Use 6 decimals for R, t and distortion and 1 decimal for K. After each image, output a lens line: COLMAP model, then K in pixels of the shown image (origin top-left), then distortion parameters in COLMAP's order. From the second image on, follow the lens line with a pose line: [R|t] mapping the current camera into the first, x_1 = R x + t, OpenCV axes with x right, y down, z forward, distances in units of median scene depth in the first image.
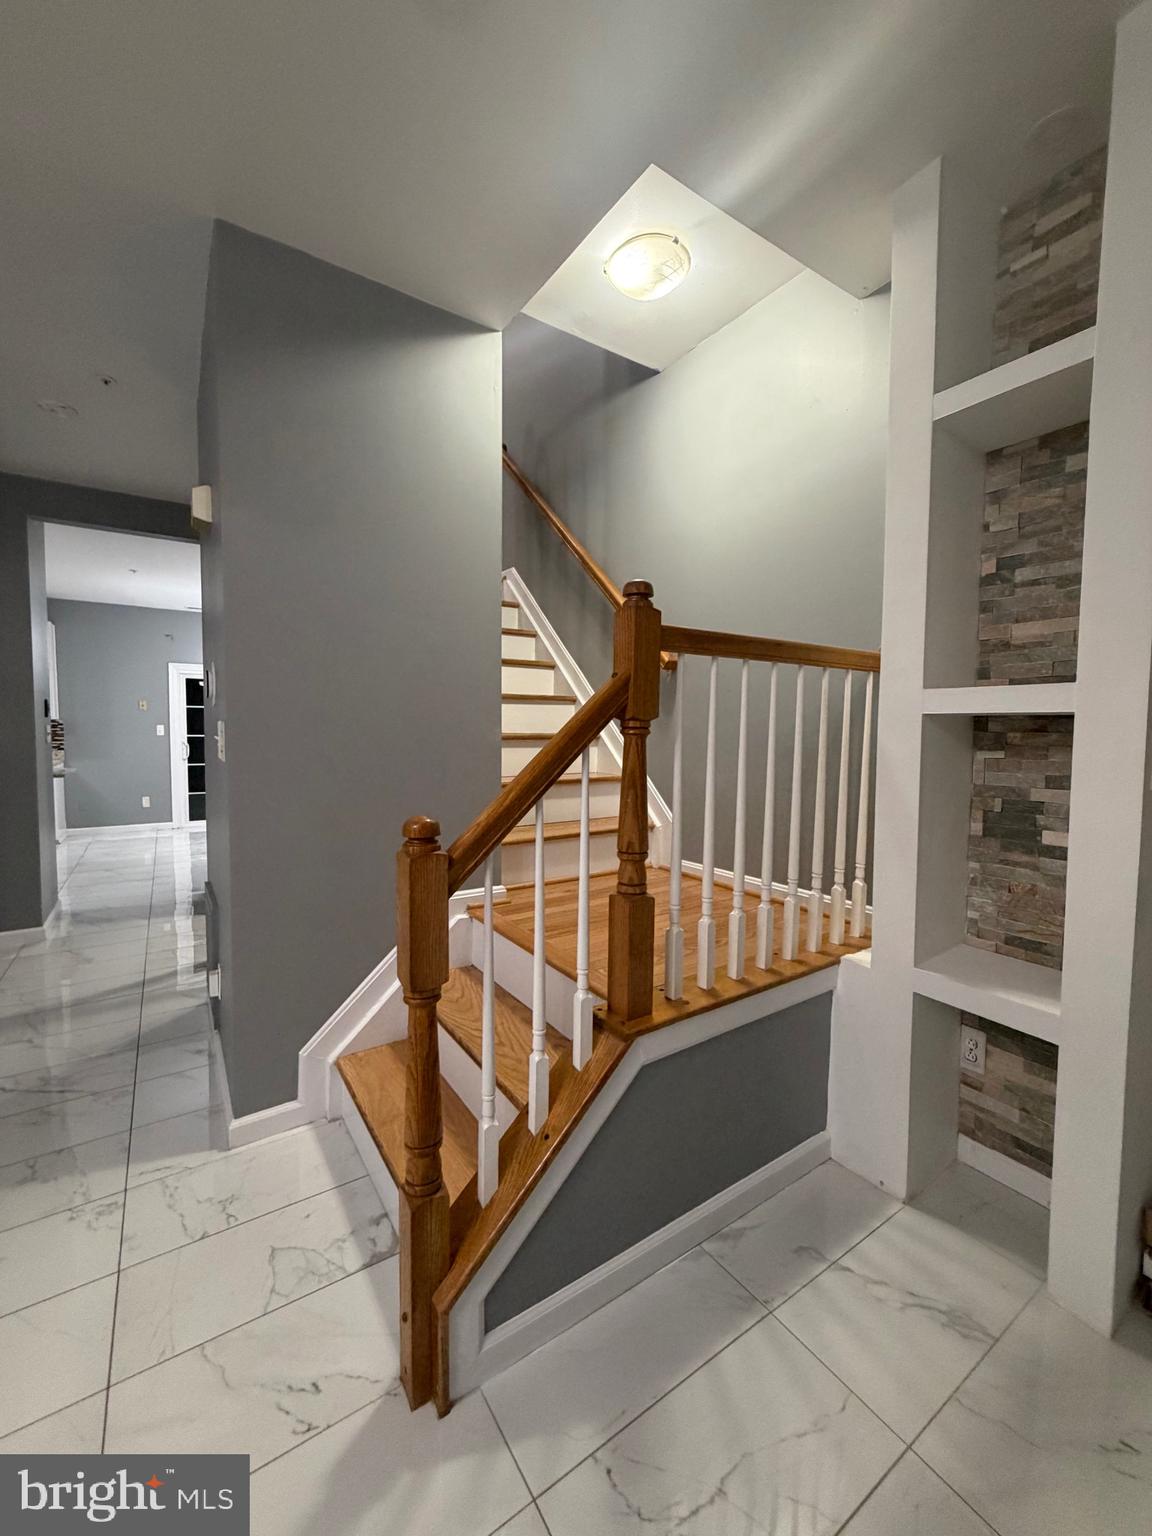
lens RADIAL K [[608.8, 0, 572.0], [0, 608.8, 769.5], [0, 0, 1]] dist [-0.004221, 0.000480]
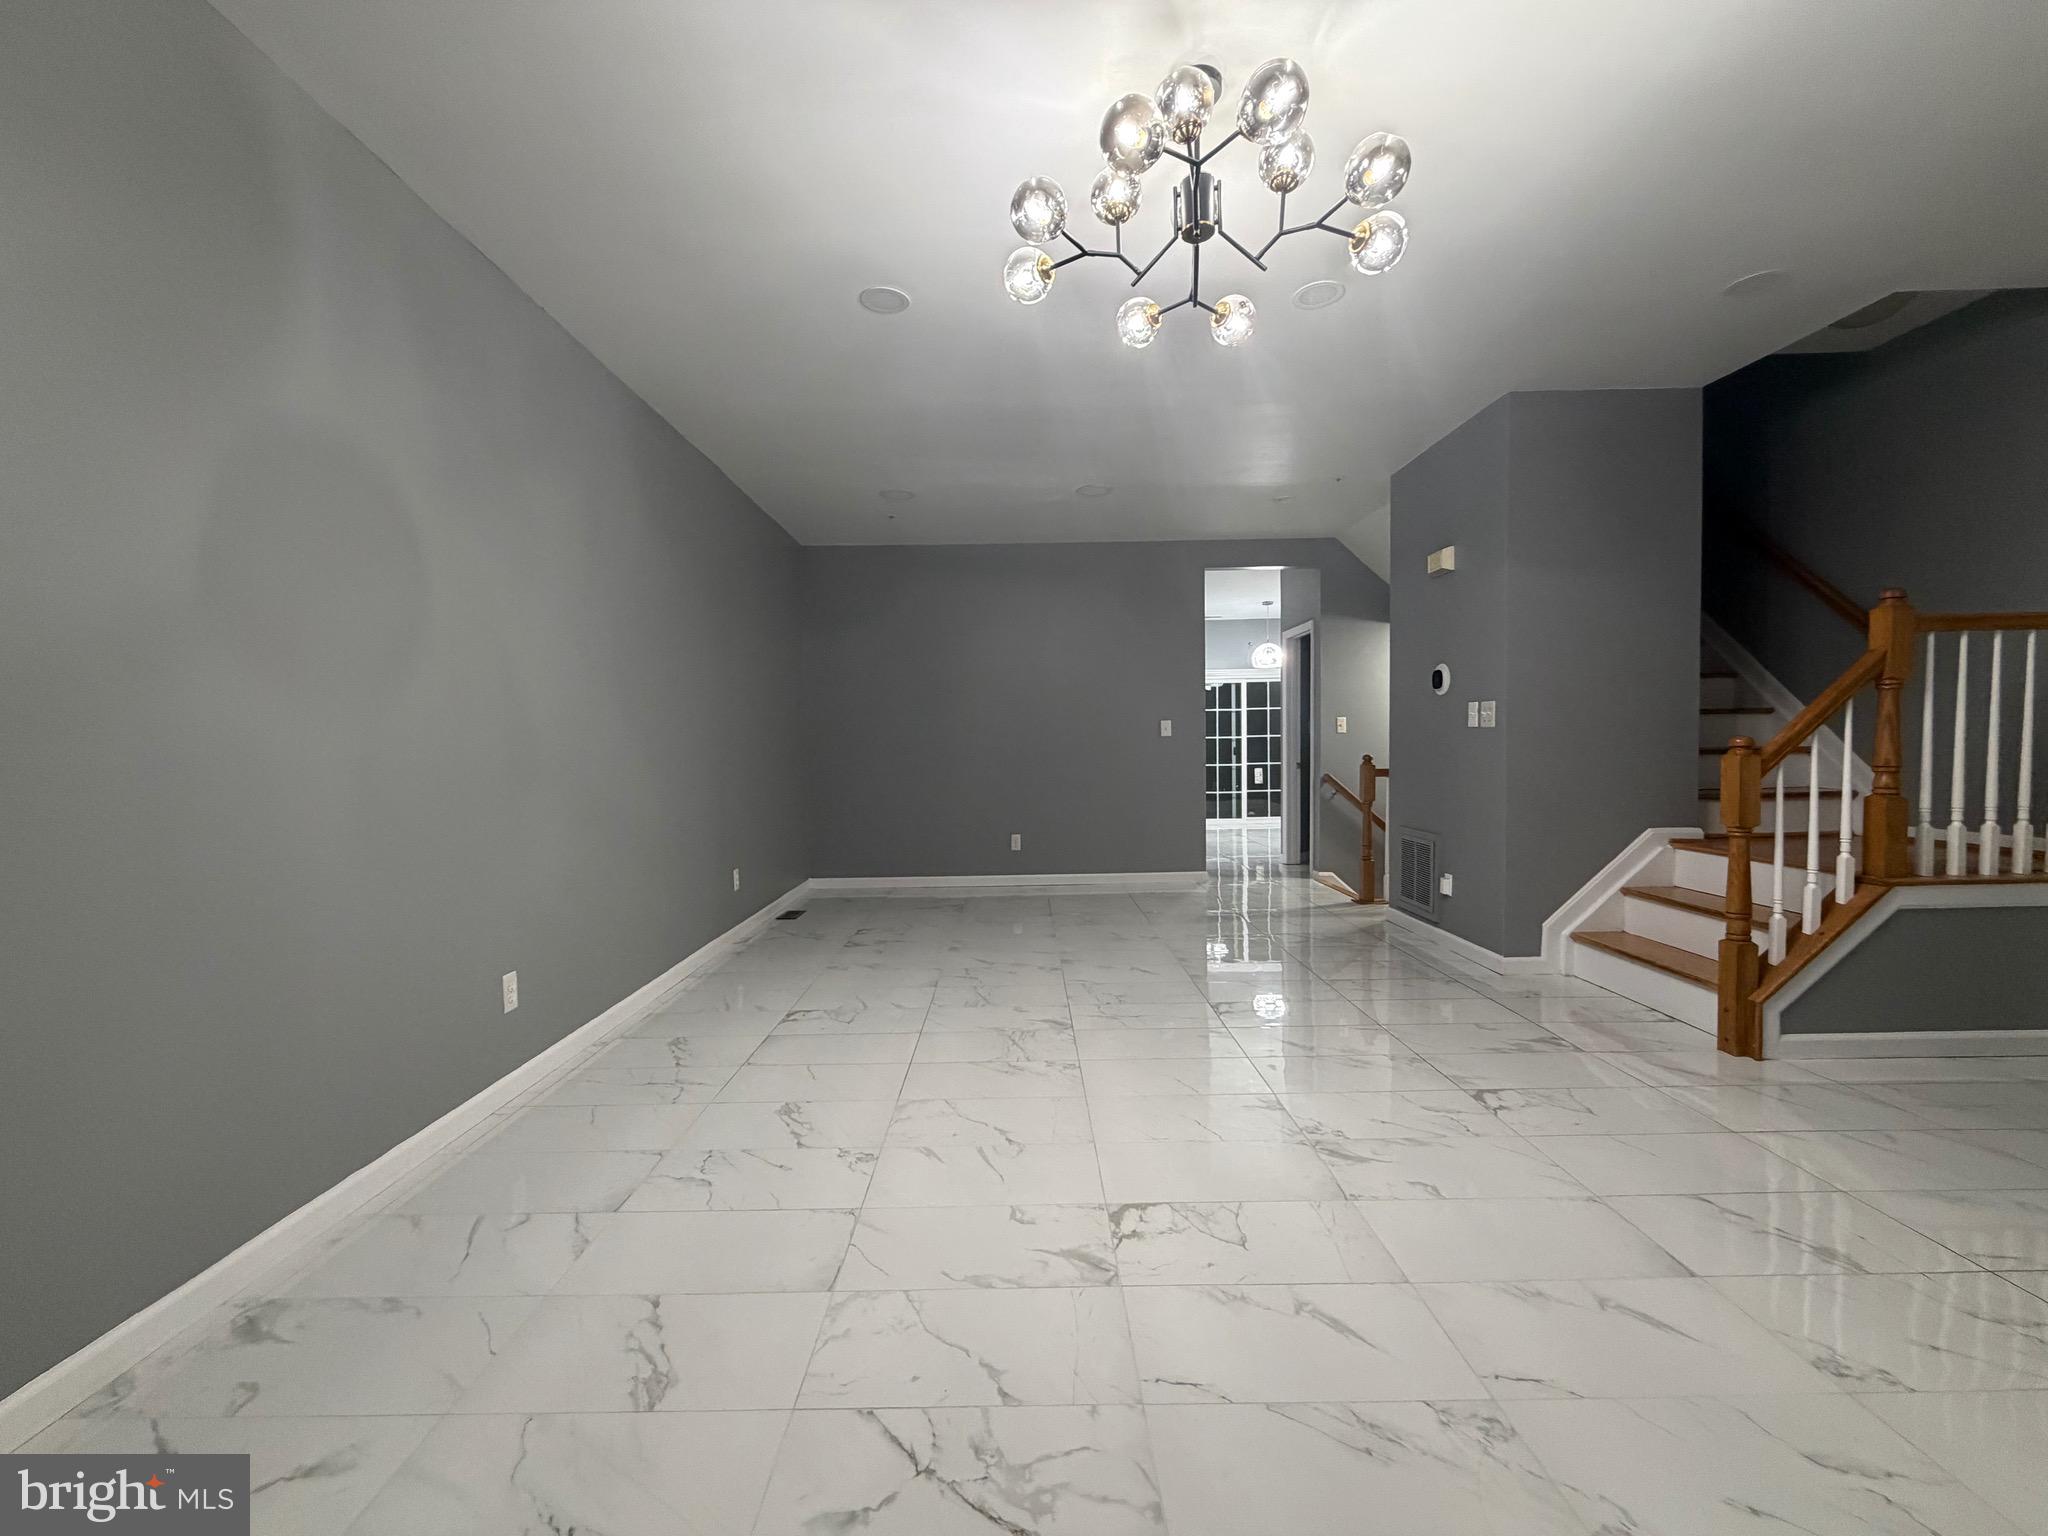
lens RADIAL K [[811.8, 0, 1015.6], [0, 811.8, 779.3], [0, 0, 1]] dist [-0.004221, 0.000480]
pose [[0.830864, 0.000206, -0.556476, -0.606750], [-0.010582, 0.999825, -0.015429, 0.229788], [0.556376, 0.018708, 0.830720, -1.941408]]
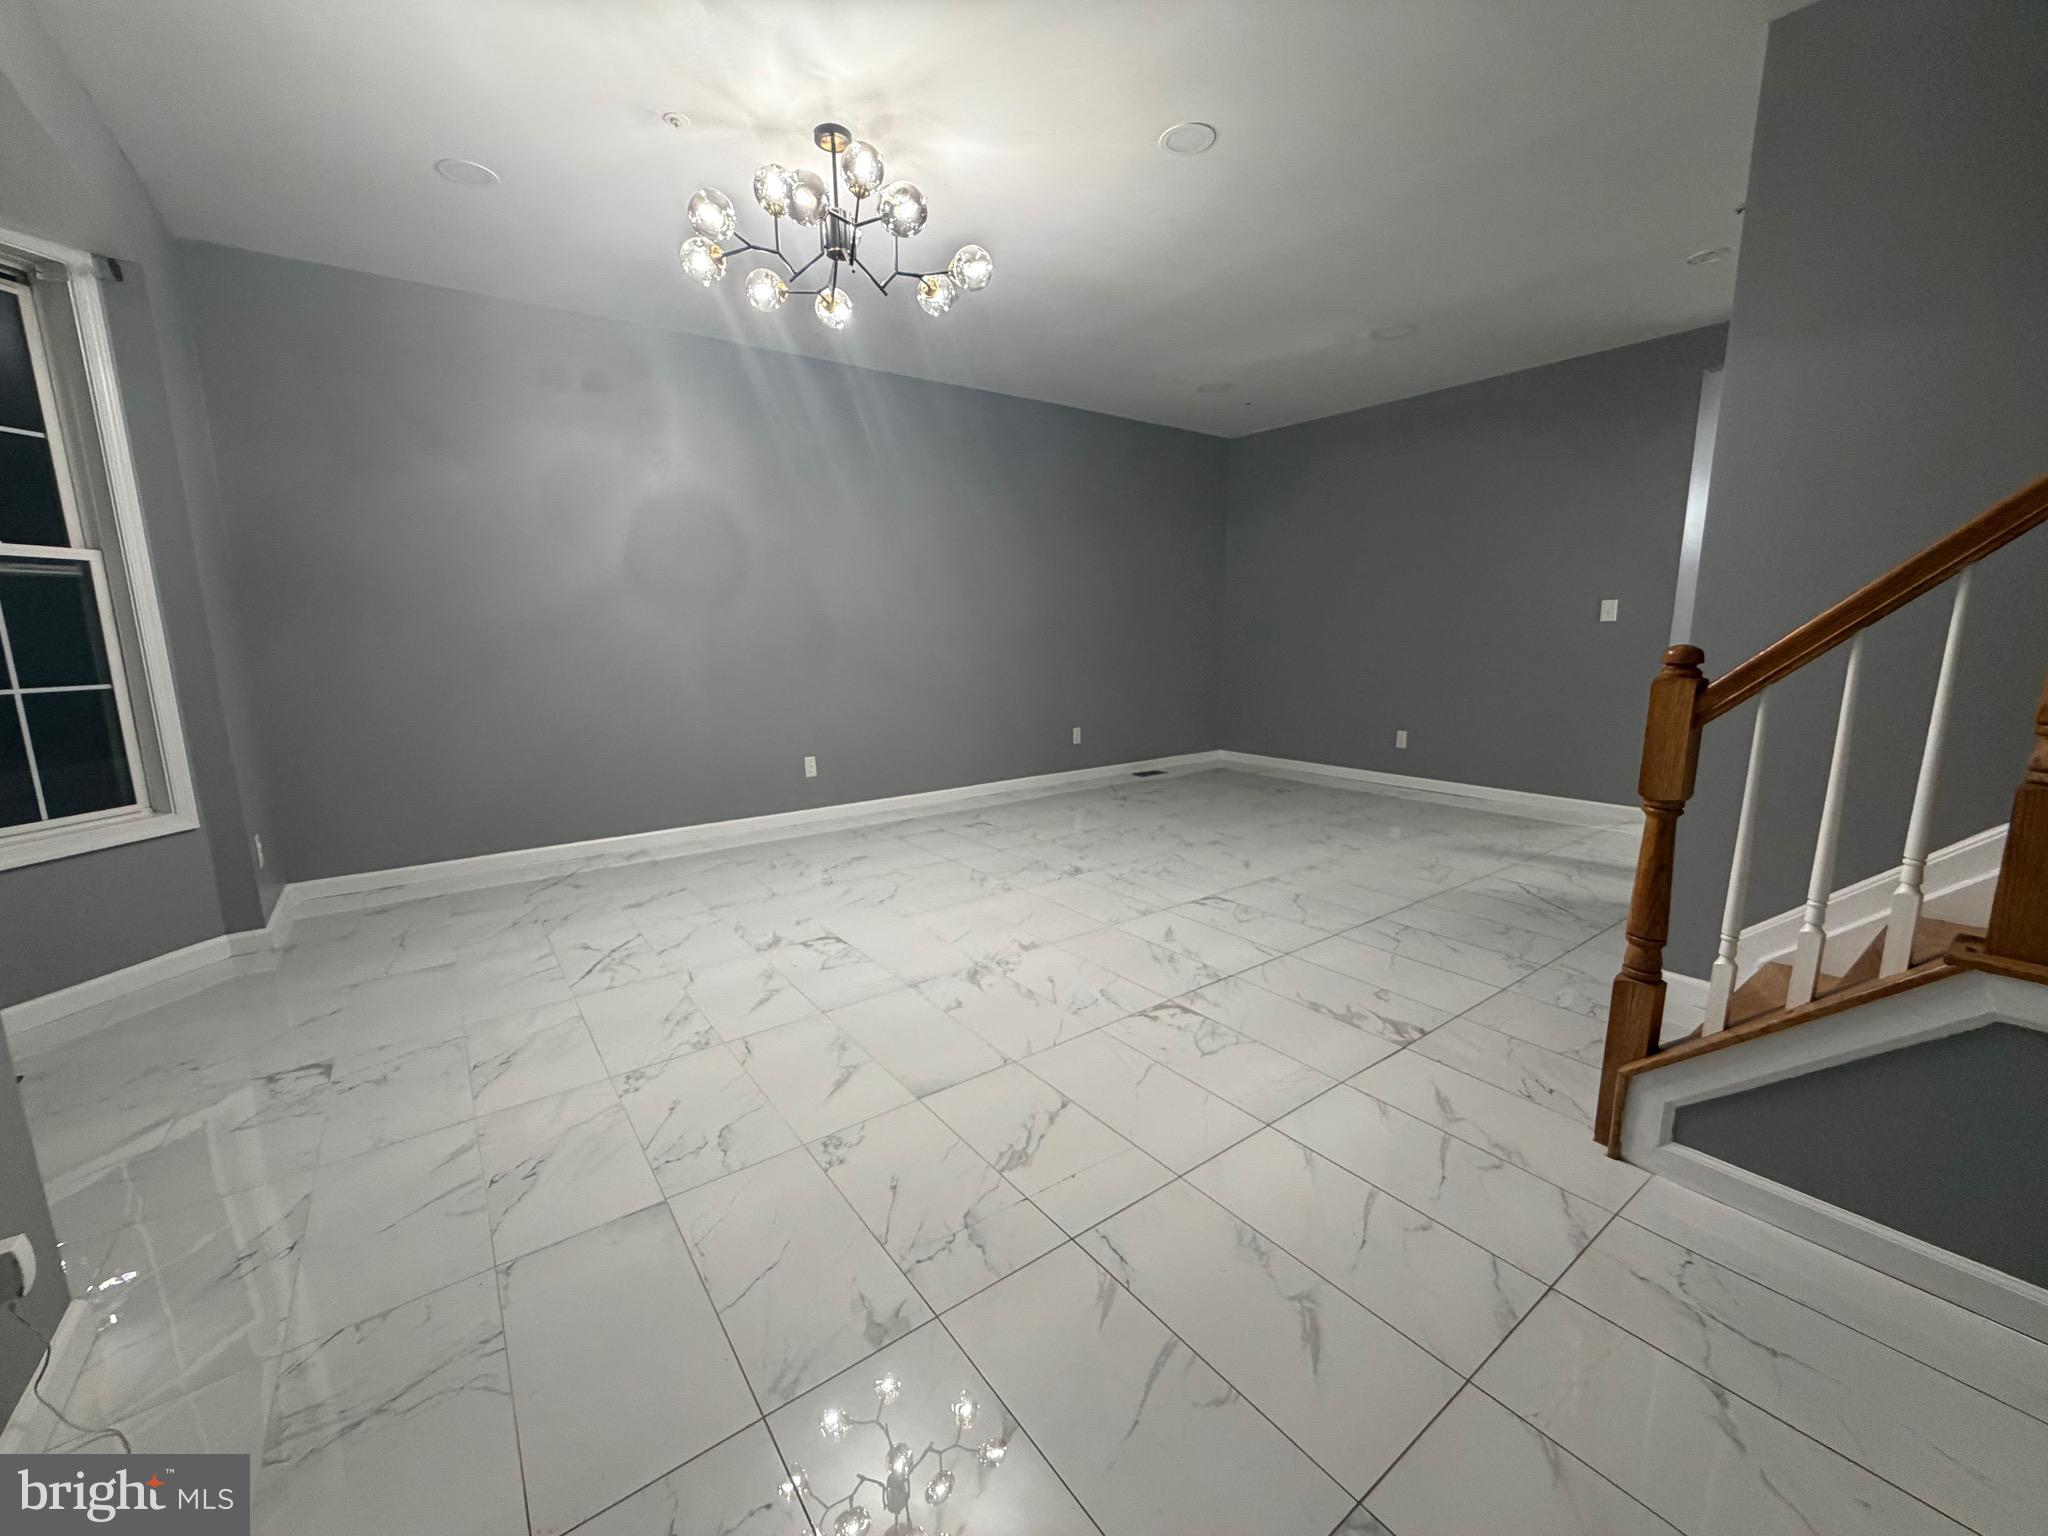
lens RADIAL K [[811.8, 0, 1009.1], [0, 811.8, 771.3], [0, 0, 1]] dist [-0.004221, 0.000480]
pose [[0.048456, 0.162125, -0.985580, 0.984680], [-0.053850, 0.985728, 0.159502, 0.113529], [0.997373, 0.045345, 0.056495, -0.239868]]
